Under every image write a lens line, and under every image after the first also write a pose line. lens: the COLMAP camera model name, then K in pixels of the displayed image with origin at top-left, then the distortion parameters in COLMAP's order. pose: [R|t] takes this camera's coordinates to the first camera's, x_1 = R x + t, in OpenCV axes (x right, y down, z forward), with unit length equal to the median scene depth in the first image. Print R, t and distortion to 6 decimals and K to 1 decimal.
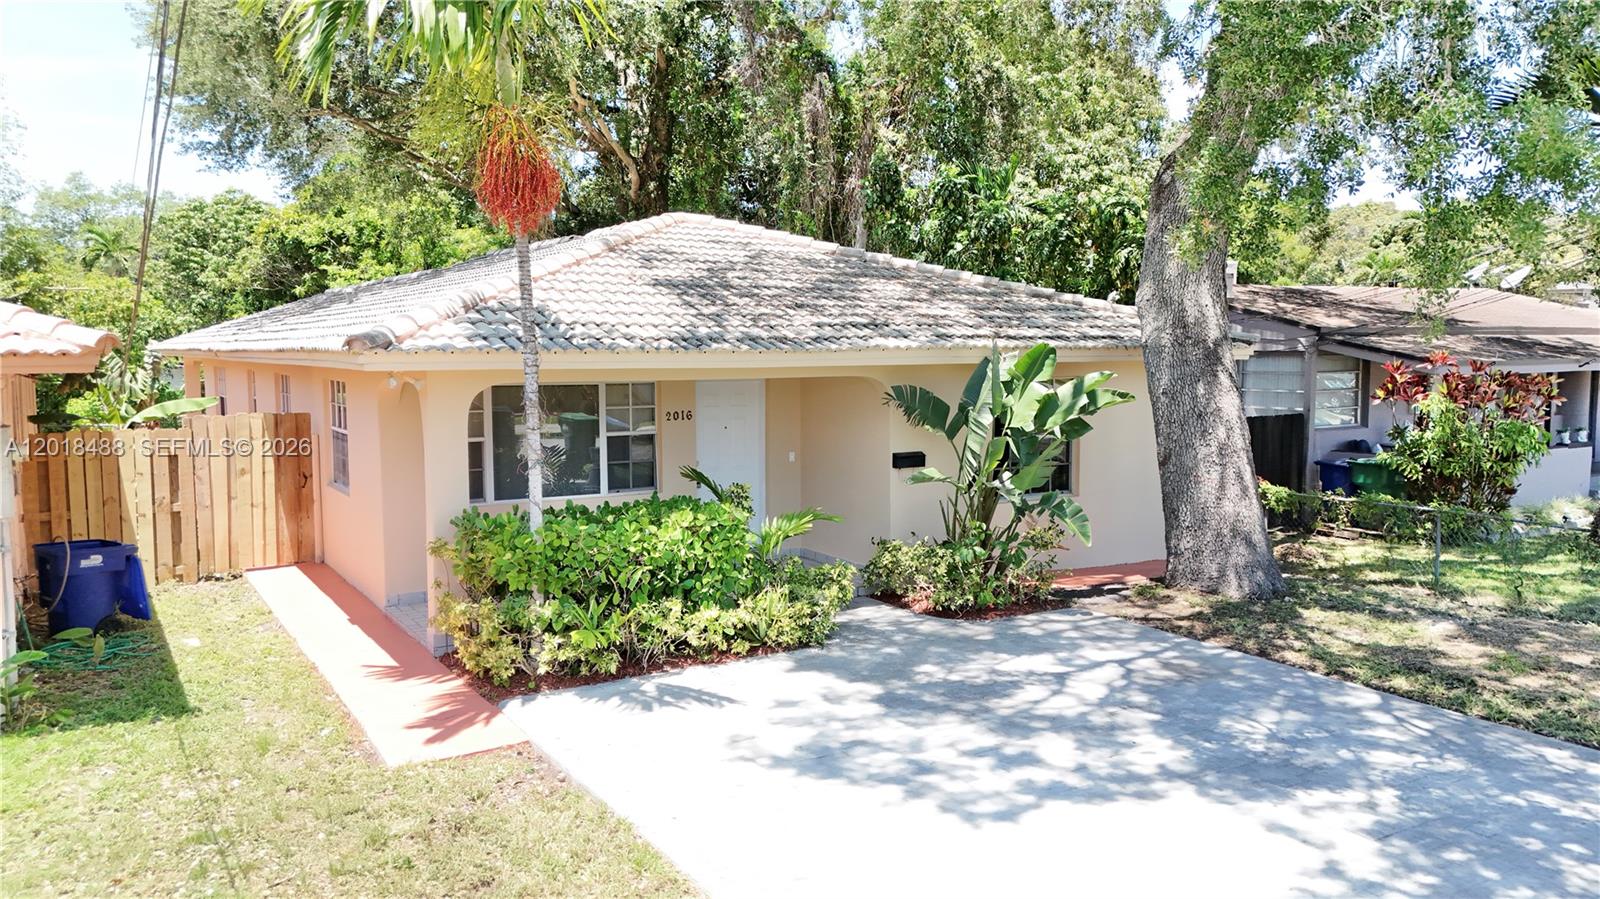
lens RADIAL K [[1181.3, 0, 800.0], [0, 1181.3, 449.5], [0, 0, 1]] dist [0.100490, -0.097833]
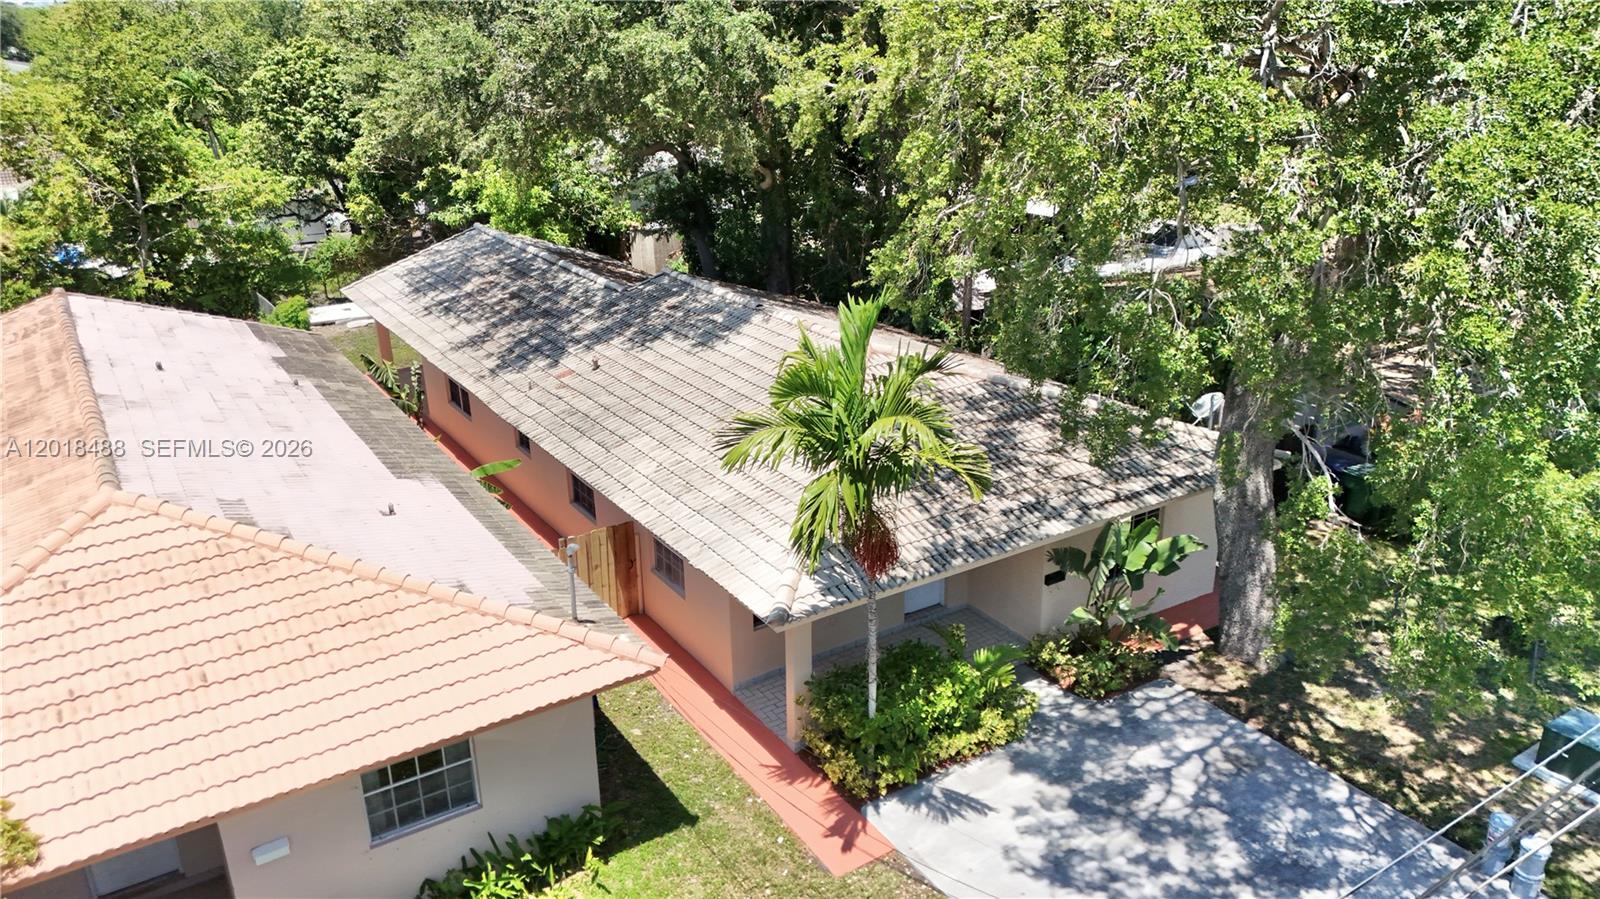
lens RADIAL K [[1181.3, 0, 800.0], [0, 1181.3, 449.5], [0, 0, 1]] dist [0.100490, -0.097833]
pose [[0.999690, -0.020661, 0.013872, -0.344009], [0.016083, 0.961749, 0.273461, -0.776486], [-0.018991, -0.273153, 0.961783, -0.563628]]
